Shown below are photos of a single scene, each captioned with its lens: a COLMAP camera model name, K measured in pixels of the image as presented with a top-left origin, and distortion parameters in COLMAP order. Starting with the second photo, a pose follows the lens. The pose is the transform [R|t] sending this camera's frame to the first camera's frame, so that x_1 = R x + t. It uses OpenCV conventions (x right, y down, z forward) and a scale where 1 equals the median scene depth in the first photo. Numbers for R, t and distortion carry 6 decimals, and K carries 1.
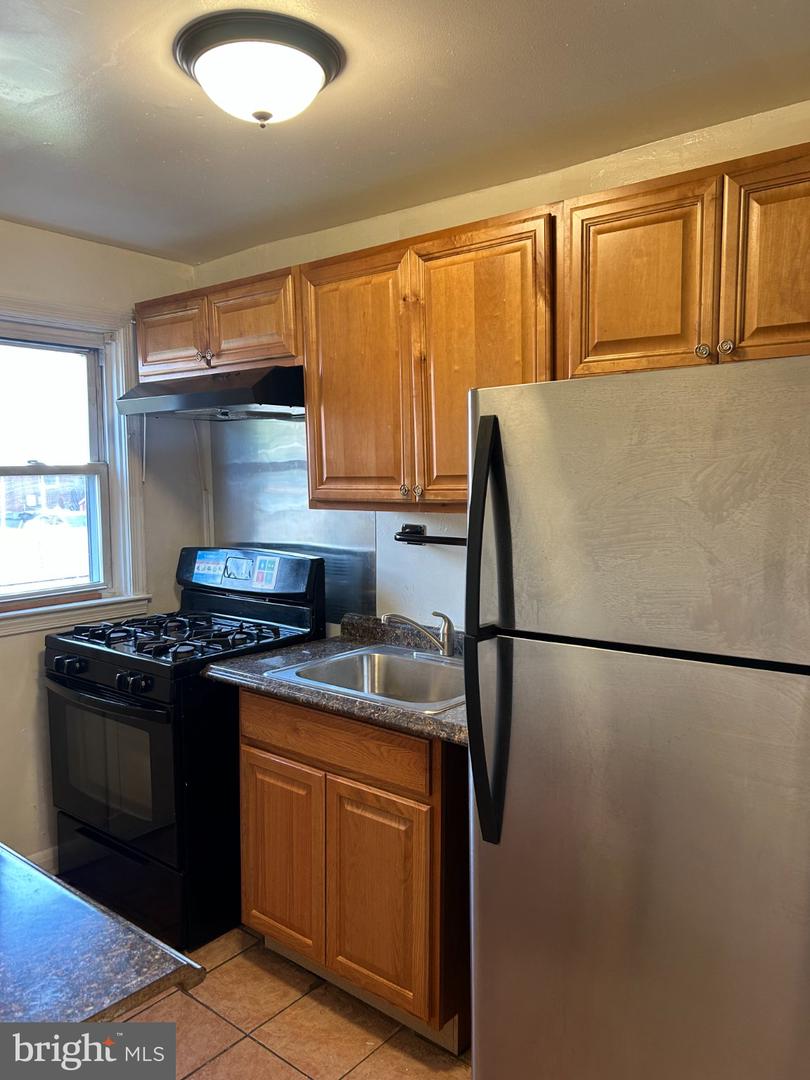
lens RADIAL K [[812.2, 0, 396.5], [0, 812.2, 534.7], [0, 0, 1]] dist [0.047517, -0.064265]
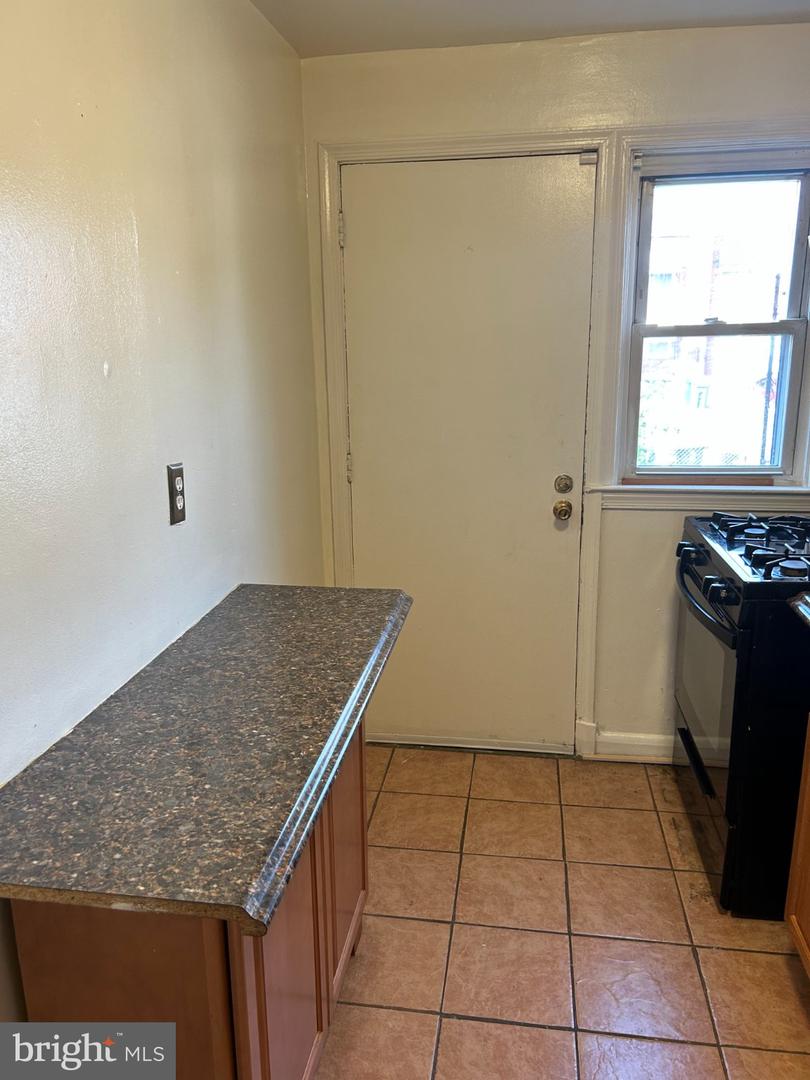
lens RADIAL K [[811.2, 0, 392.5], [0, 811.2, 540.4], [0, 0, 1]] dist [0.037921, -0.047160]
pose [[0.513391, 0.202861, -0.833833, 0.207159], [-0.058816, 0.977691, 0.201647, -0.018124], [0.856137, -0.054481, 0.513869, 0.314078]]
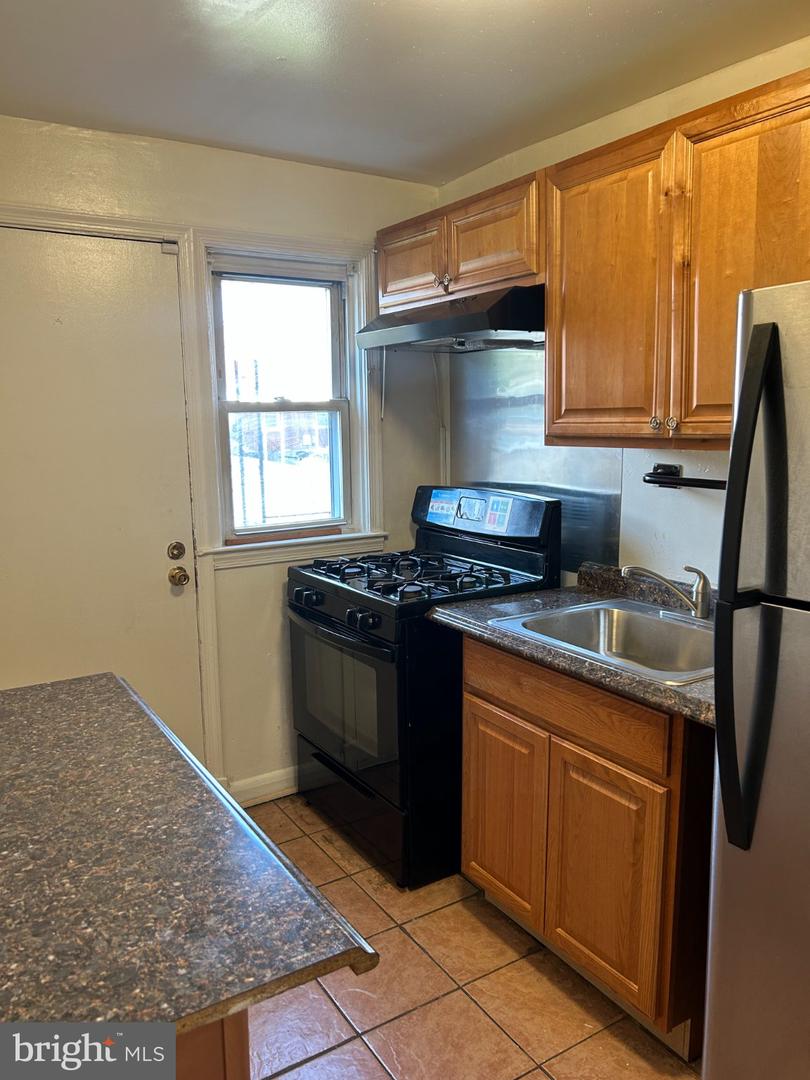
lens RADIAL K [[811.2, 0, 392.5], [0, 811.2, 540.4], [0, 0, 1]] dist [0.037921, -0.047160]
pose [[0.950137, 0.044678, -0.308616, 0.016134], [-0.020028, 0.996383, 0.082585, 0.002450], [0.311190, -0.072286, 0.947595, 0.086119]]
